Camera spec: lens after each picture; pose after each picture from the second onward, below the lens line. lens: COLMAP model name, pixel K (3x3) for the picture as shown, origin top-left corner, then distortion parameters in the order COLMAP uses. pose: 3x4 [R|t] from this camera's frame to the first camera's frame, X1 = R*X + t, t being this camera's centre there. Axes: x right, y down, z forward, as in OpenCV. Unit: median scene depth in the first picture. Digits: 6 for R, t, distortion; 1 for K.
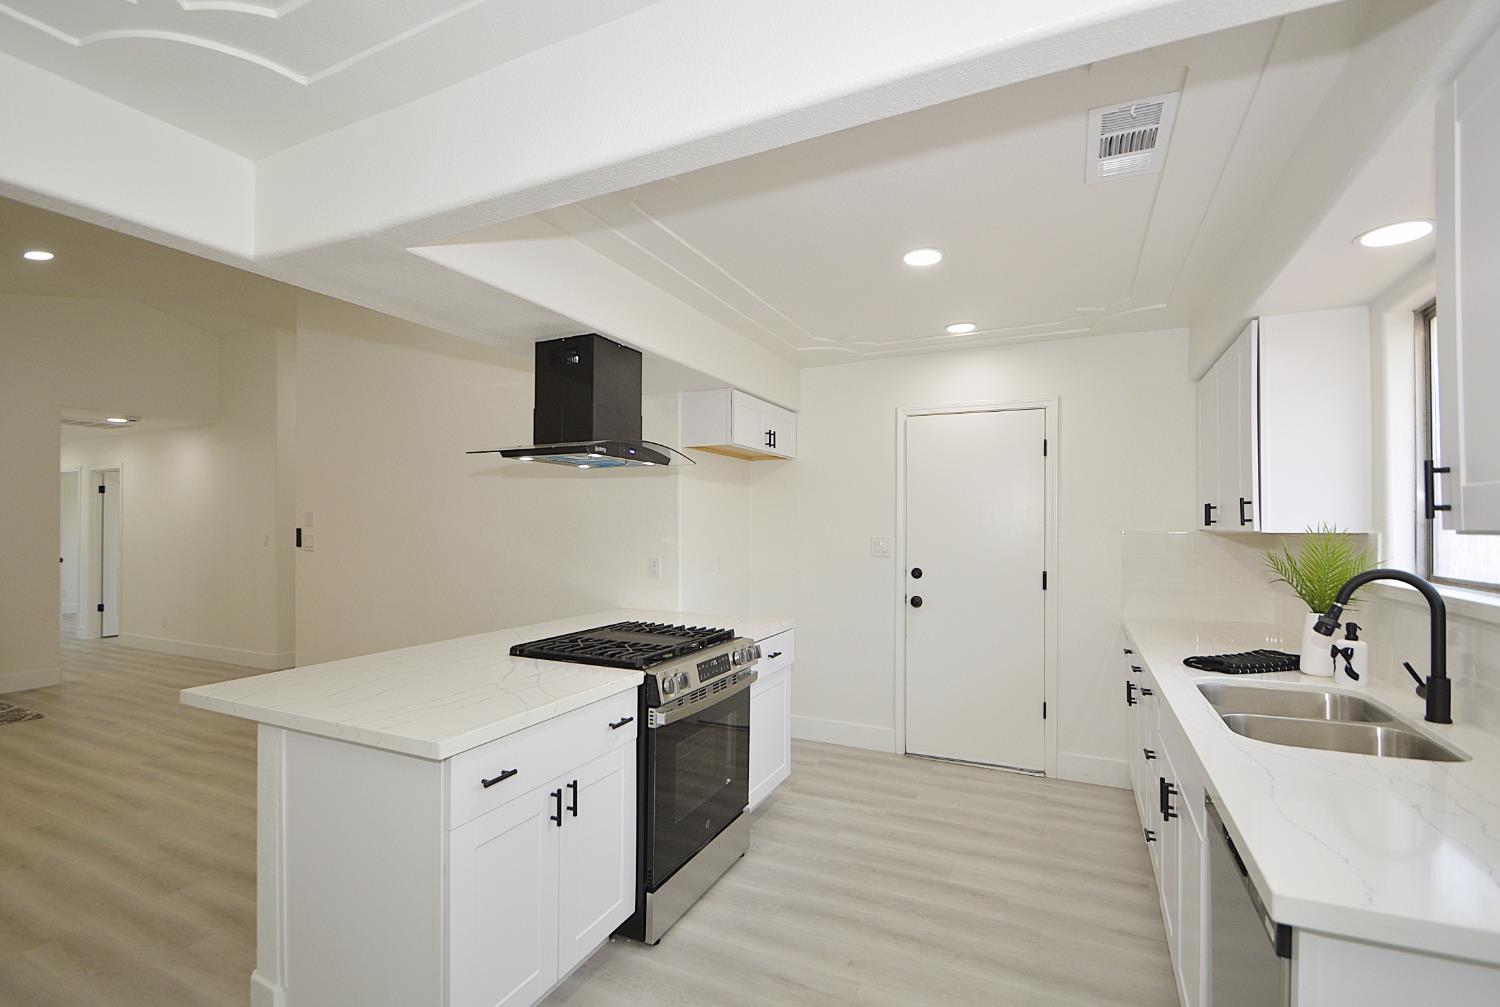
lens RADIAL K [[681.1, 0, 723.9], [0, 681.1, 518.5], [0, 0, 1]] dist [-0.002289, -0.000796]
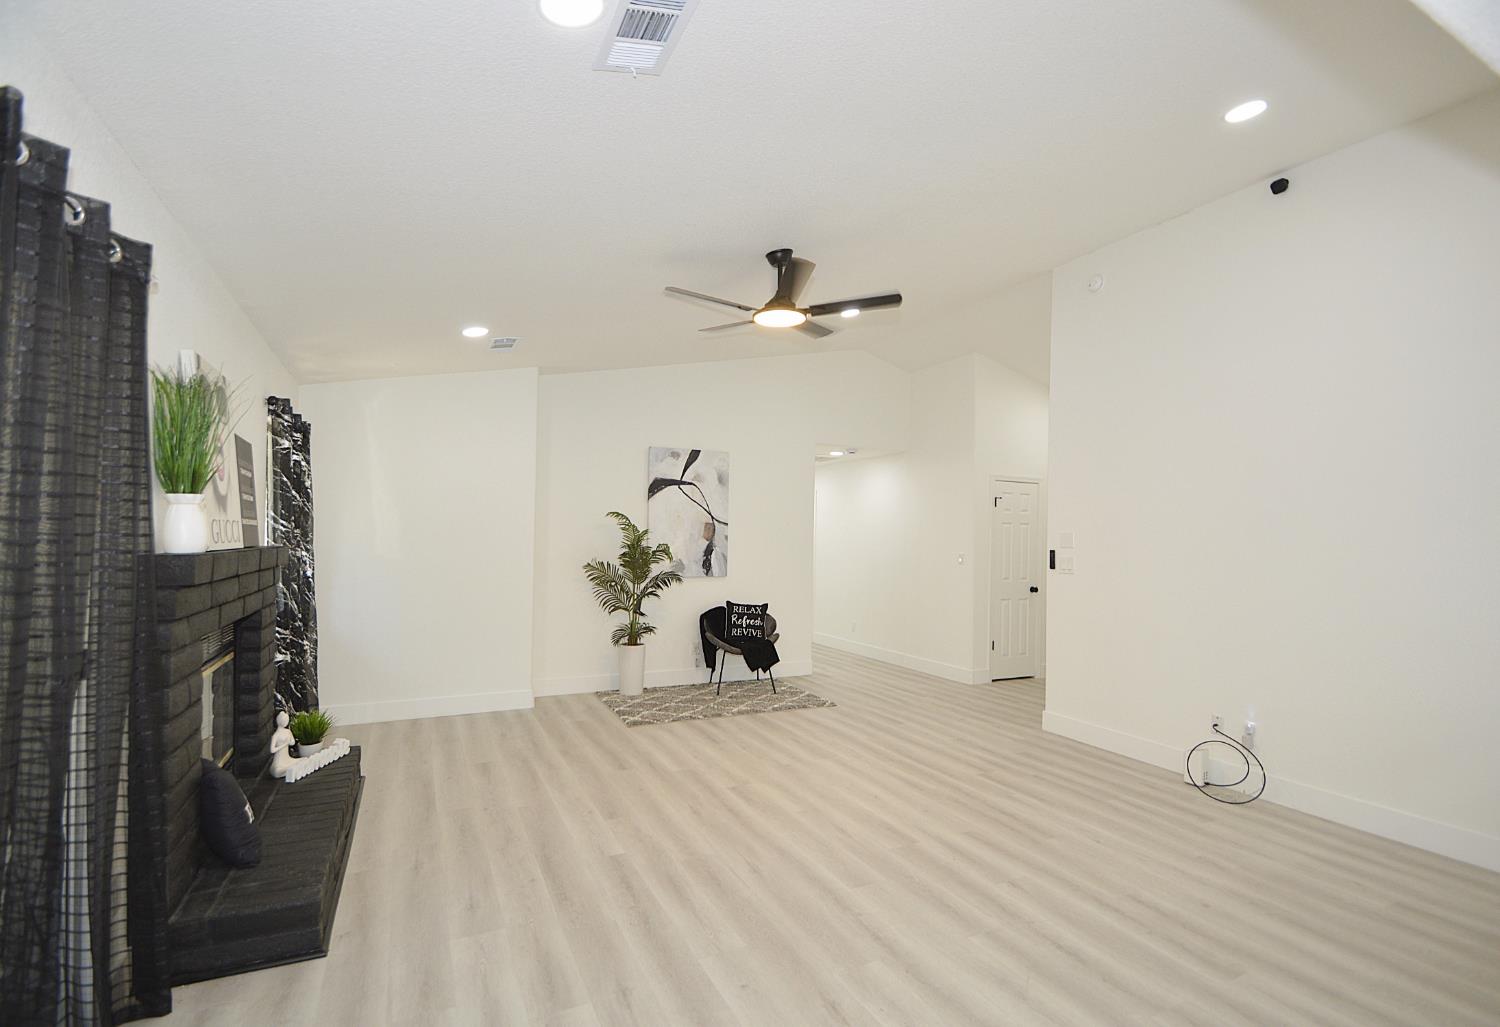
lens RADIAL K [[675.7, 0, 759.4], [0, 675.7, 535.3], [0, 0, 1]] dist [0.001974, -0.000104]
pose [[0.803700, 0.010788, -0.594937, -0.739051], [-0.014049, 0.999901, -0.000848, 0.000058], [0.594869, 0.009040, 0.803772, -0.045615]]
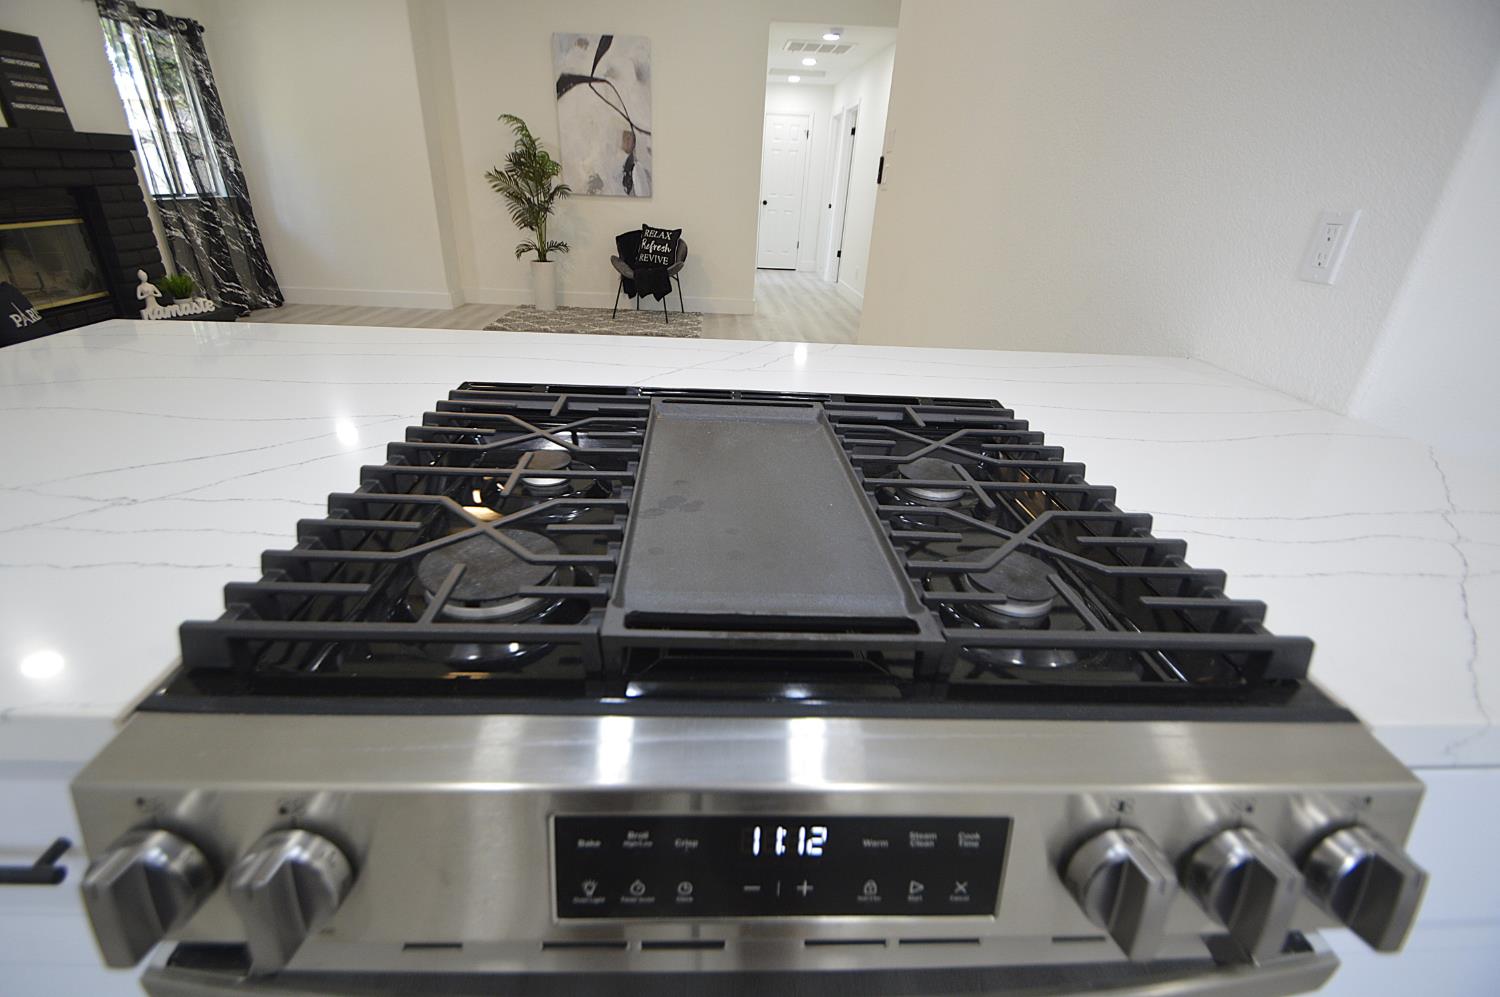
lens RADIAL K [[654.2, 0, 726.9], [0, 654.2, 512.0], [0, 0, 1]] dist [0.009771, -0.012058]
pose [[0.480291, 0.416304, -0.772018, 0.023837], [-0.037145, 0.889048, 0.456304, 0.073782], [0.876322, -0.190482, 0.442465, 0.867974]]
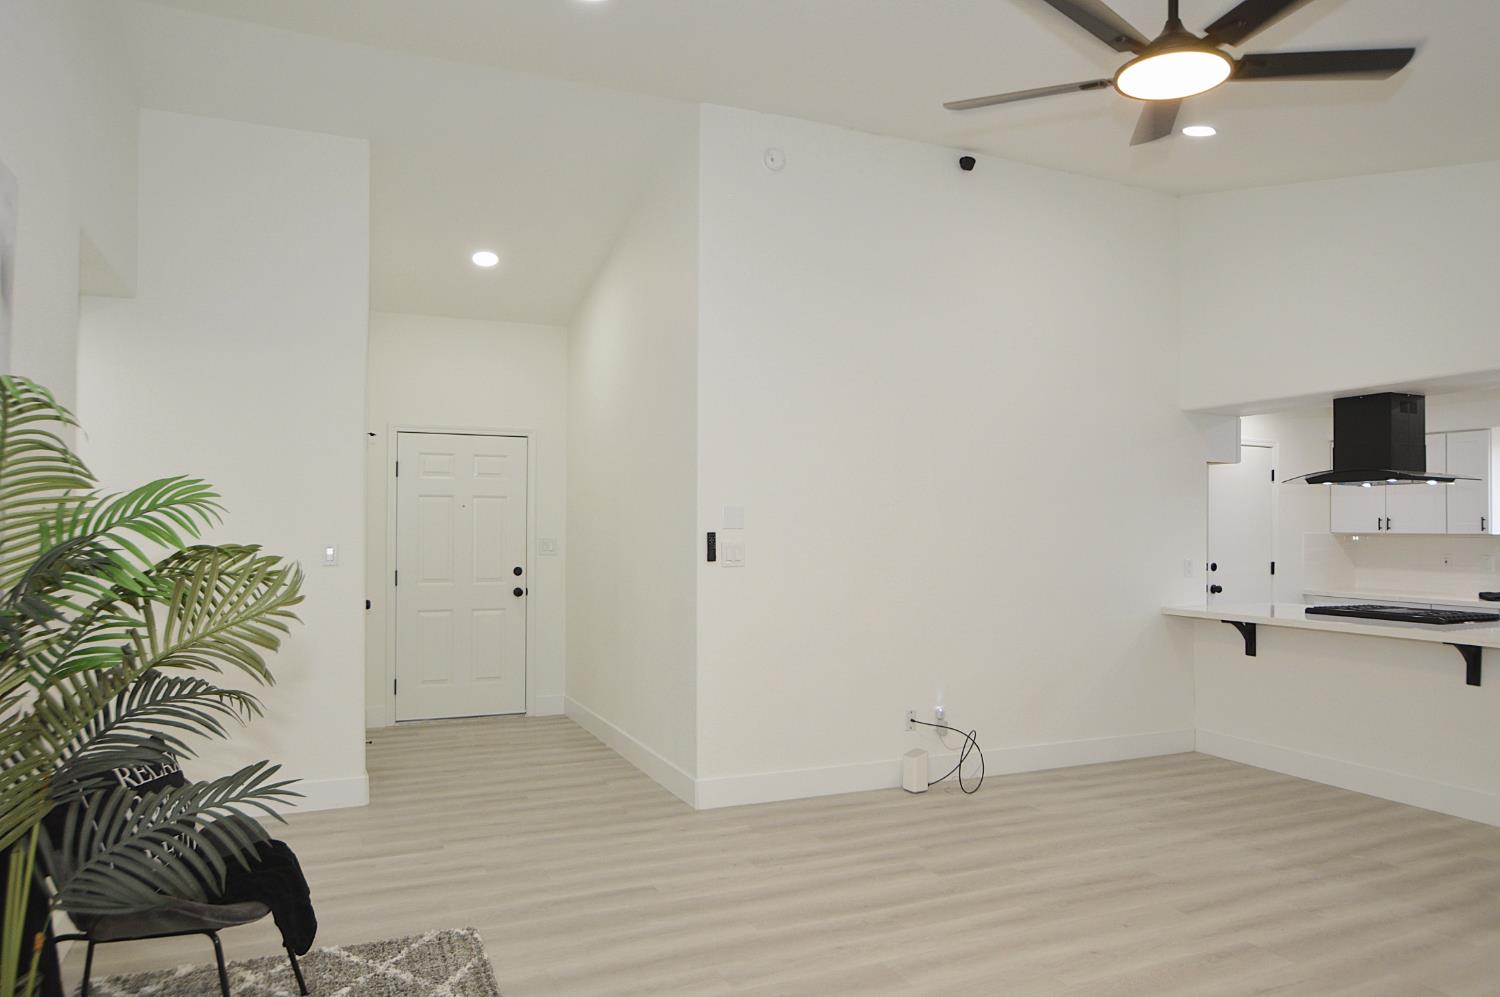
lens RADIAL K [[971.4, 0, 717.0], [0, 971.4, 499.0], [0, 0, 1]] dist [0.000613, -0.023830]
pose [[0.644990, 0.024623, 0.763794, -2.527291], [-0.012322, 0.999686, -0.021821, 0.005144], [-0.764092, 0.004663, 0.645091, 0.769921]]
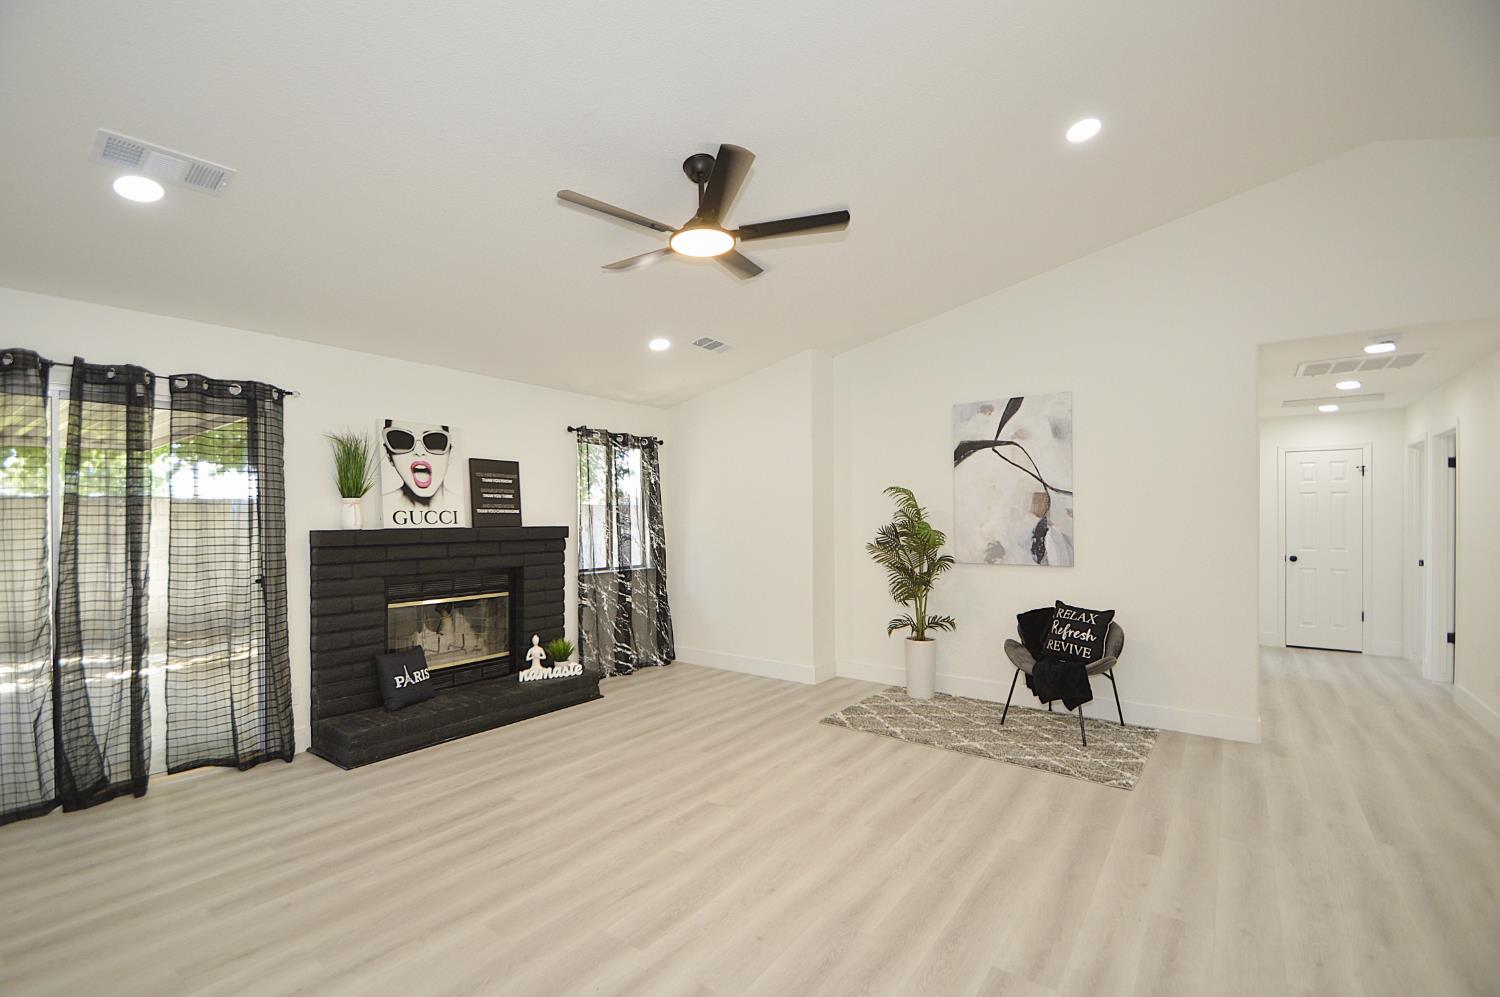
lens RADIAL K [[664.0, 0, 732.3], [0, 664.0, 516.4], [0, 0, 1]] dist [-0.000446, -0.004474]
pose [[-0.172186, 0.001162, -0.985064, -0.457699], [0.009935, 0.999950, -0.000557, 0.011623], [0.985014, -0.009882, -0.172189, 1.275636]]
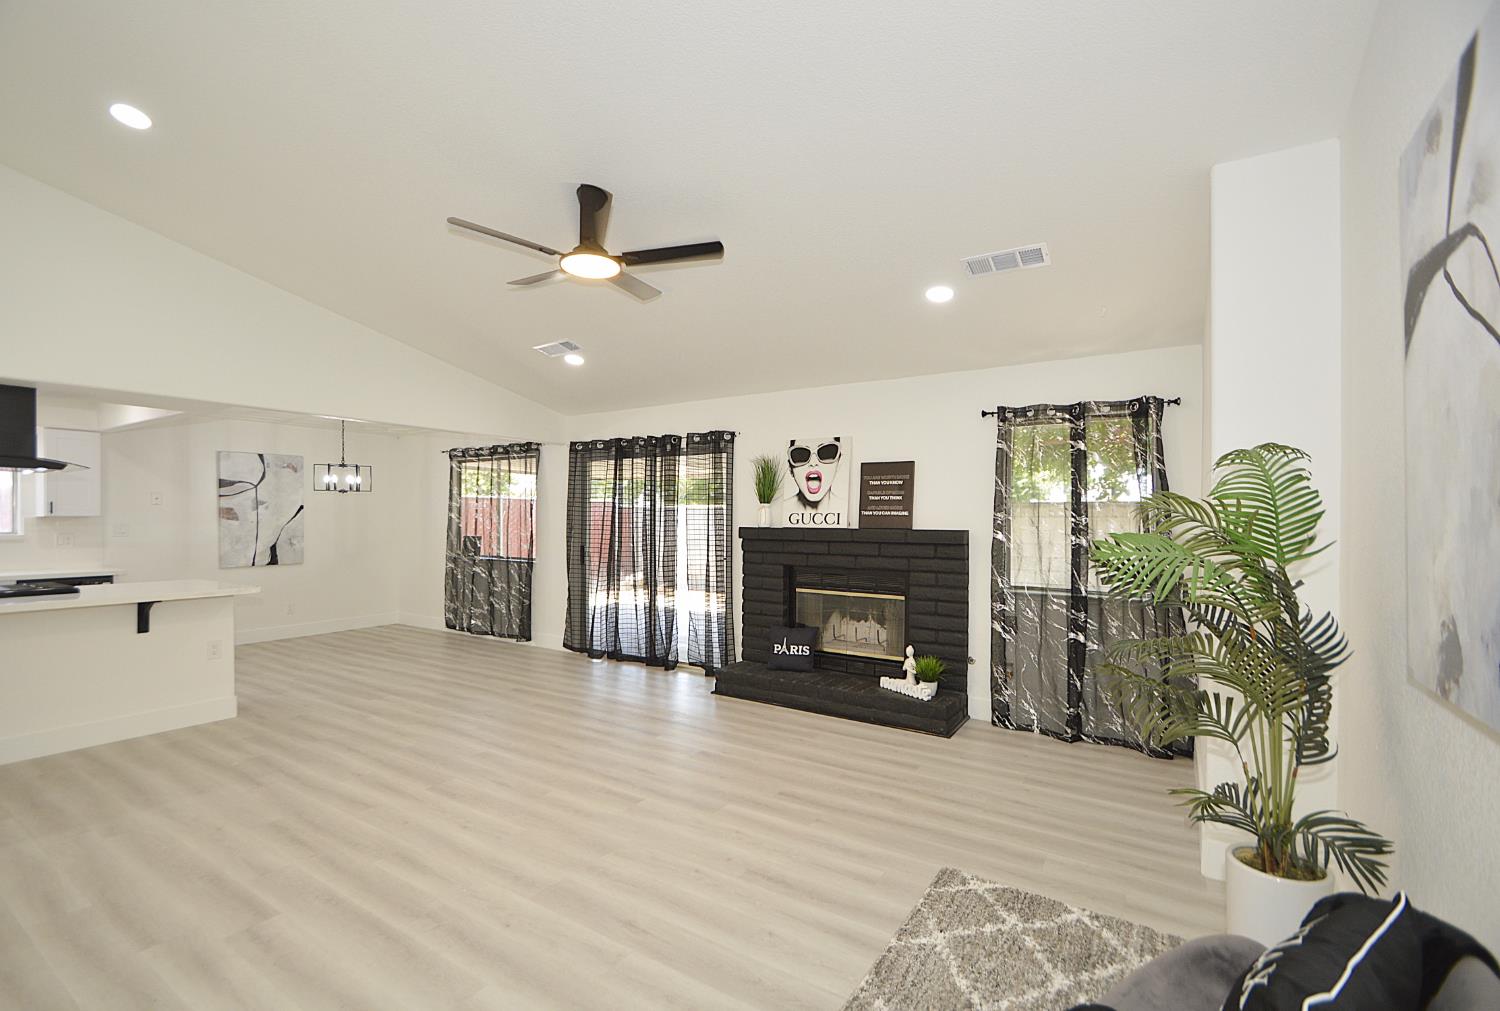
lens RADIAL K [[681.1, 0, 723.9], [0, 681.1, 520.5], [0, 0, 1]] dist [-0.002289, -0.000796]
pose [[-0.992110, -0.004881, 0.125272, -1.896179], [-0.005168, 0.999985, -0.001965, 0.016488], [-0.125261, -0.002597, -0.992120, 2.215391]]
